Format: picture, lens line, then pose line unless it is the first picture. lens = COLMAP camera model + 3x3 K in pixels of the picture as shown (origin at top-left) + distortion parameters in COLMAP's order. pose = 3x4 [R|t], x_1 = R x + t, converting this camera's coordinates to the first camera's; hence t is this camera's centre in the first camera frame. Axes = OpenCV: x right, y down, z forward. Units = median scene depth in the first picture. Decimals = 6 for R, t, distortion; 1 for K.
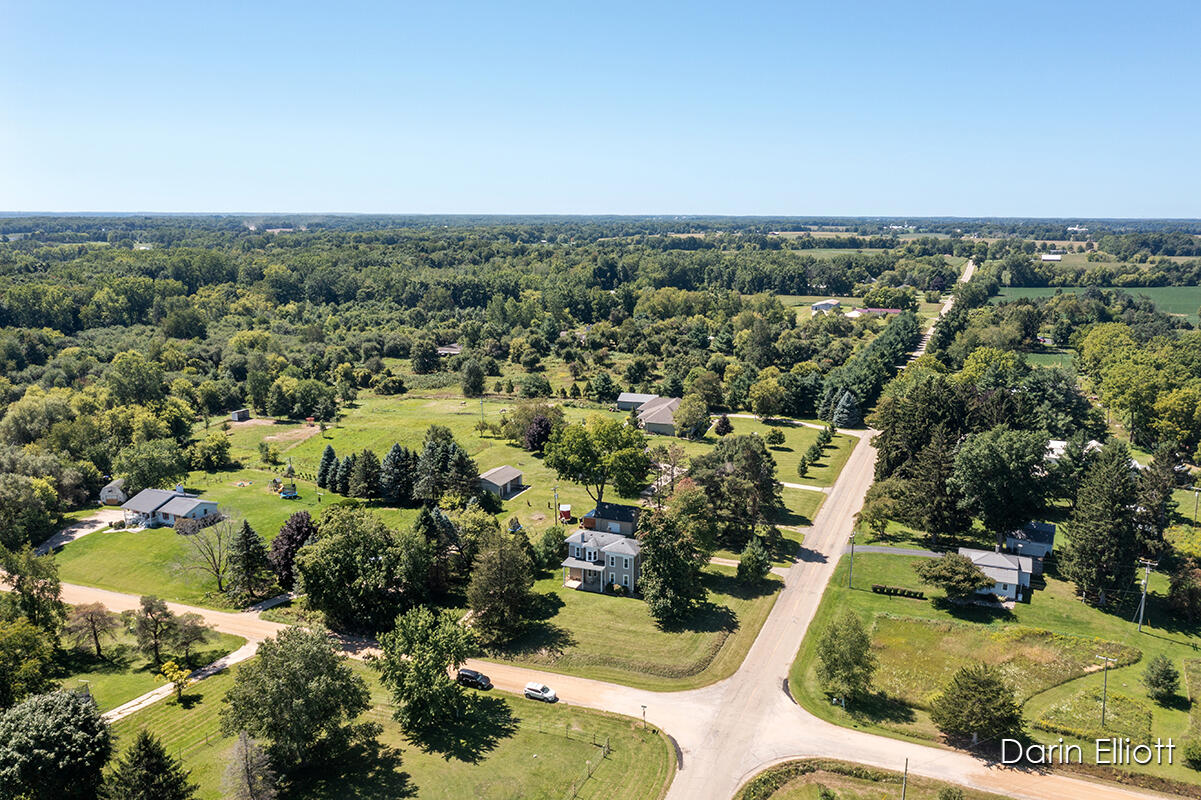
lens RADIAL K [[931.2, 0, 590.6], [0, 931.2, 400.4], [0, 0, 1]] dist [-0.019616, -0.002693]
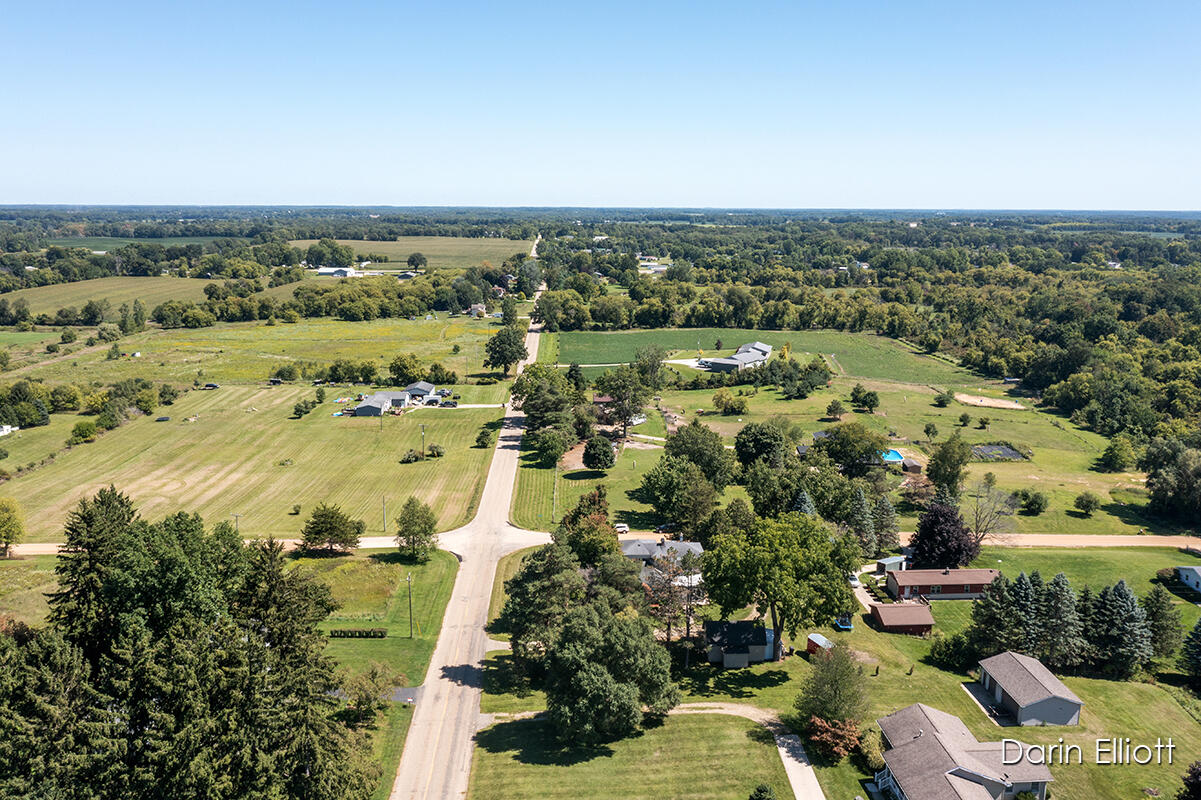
lens RADIAL K [[939.5, 0, 604.8], [0, 939.5, 385.0], [0, 0, 1]] dist [-0.019613, -0.004051]
pose [[-0.896627, 0.072863, -0.436749, 0.513610], [-0.096259, 0.930702, 0.352886, -0.365133], [0.432196, 0.358449, -0.827479, 1.827887]]
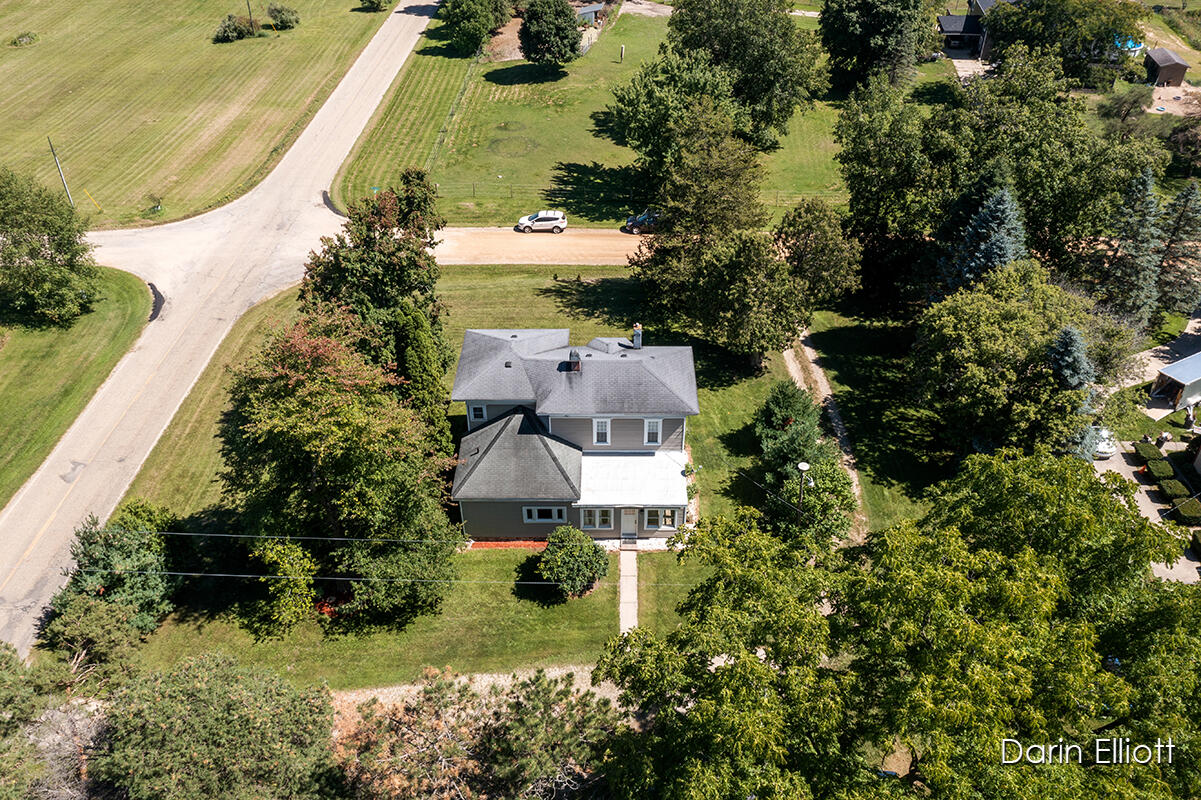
lens RADIAL K [[937.2, 0, 600.5], [0, 937.2, 400.0], [0, 0, 1]] dist [-0.016189, 0.002805]
pose [[-0.927065, 0.233112, -0.293613, 0.118071], [-0.071730, 0.658415, 0.749229, -0.101324], [0.367974, 0.715645, -0.593672, 1.289036]]
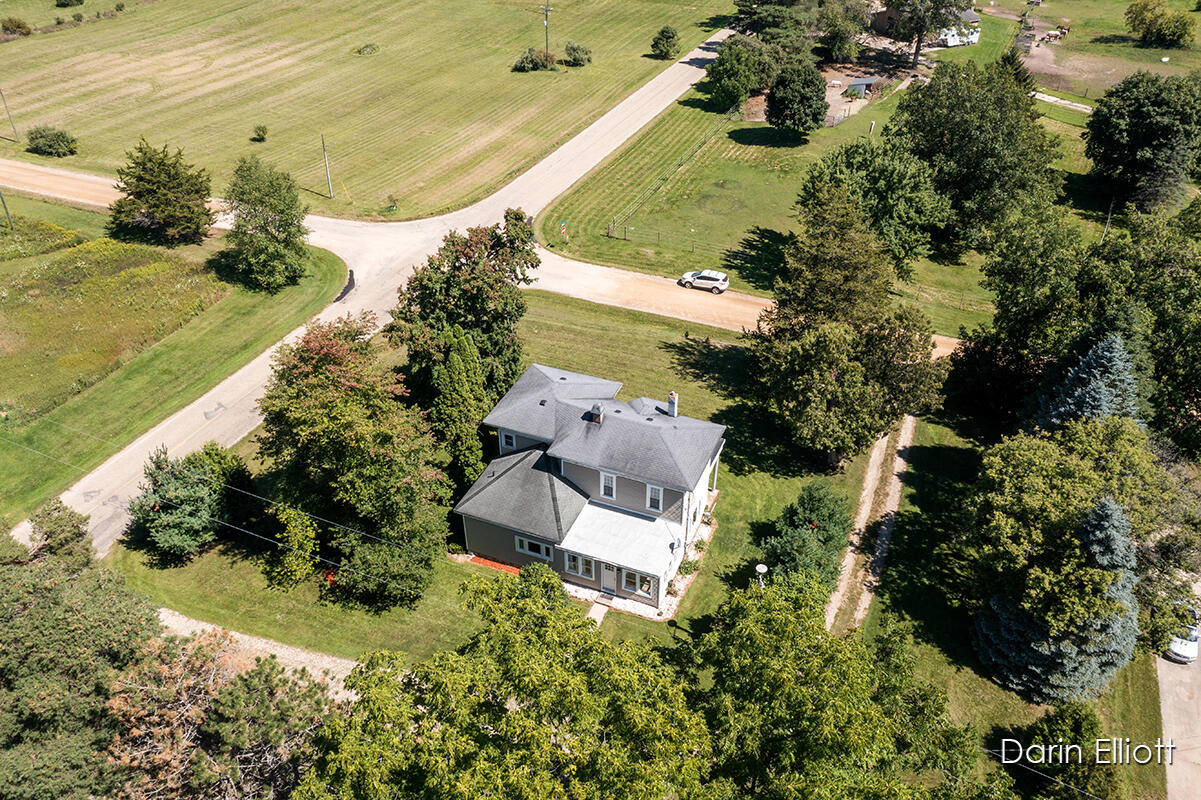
lens RADIAL K [[937.2, 0, 600.5], [0, 937.2, 400.0], [0, 0, 1]] dist [-0.016189, 0.002805]
pose [[-0.999998, 0.001099, 0.001761, 0.019578], [0.002037, 0.683074, 0.730347, -0.118297], [-0.000400, 0.730349, -0.683074, 1.313005]]
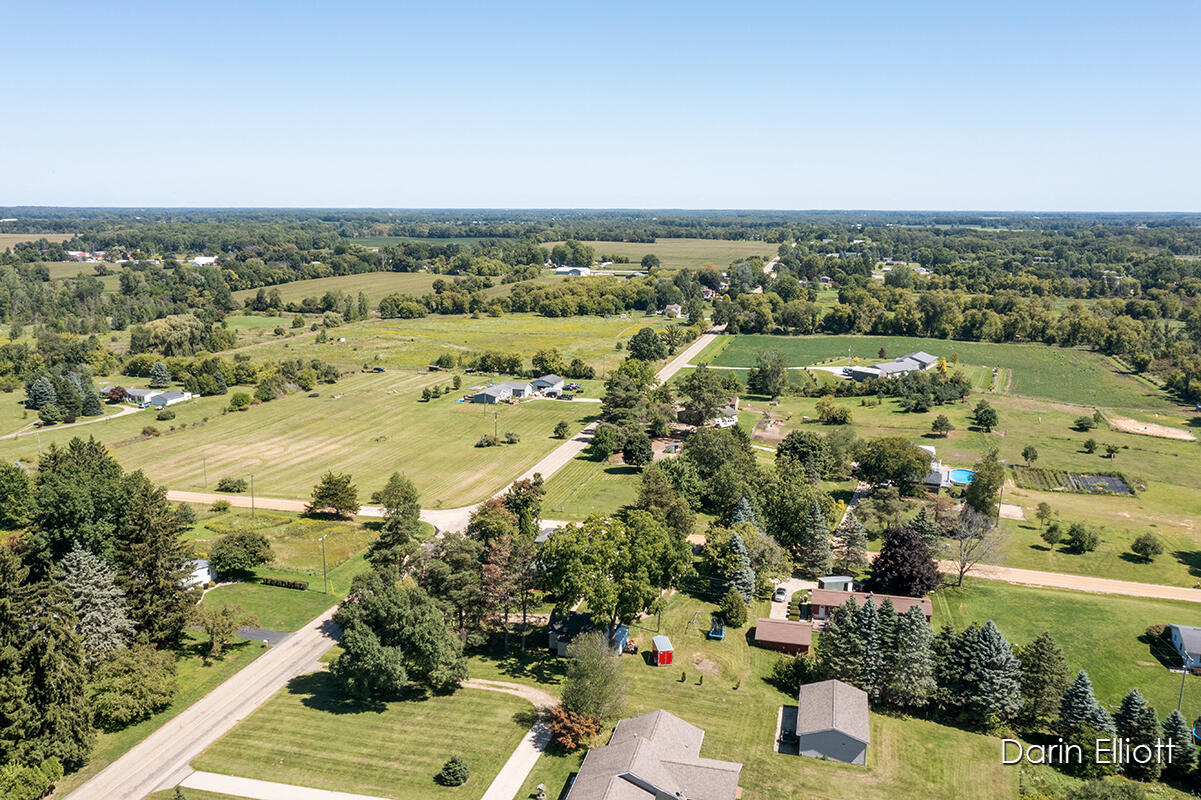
lens RADIAL K [[937.2, 0, 600.5], [0, 937.2, 400.0], [0, 0, 1]] dist [-0.016189, 0.002805]
pose [[-0.988551, 0.022858, -0.149148, 0.147193], [-0.036720, 0.922301, 0.384724, -0.390933], [0.146353, 0.385796, -0.910902, 1.969232]]
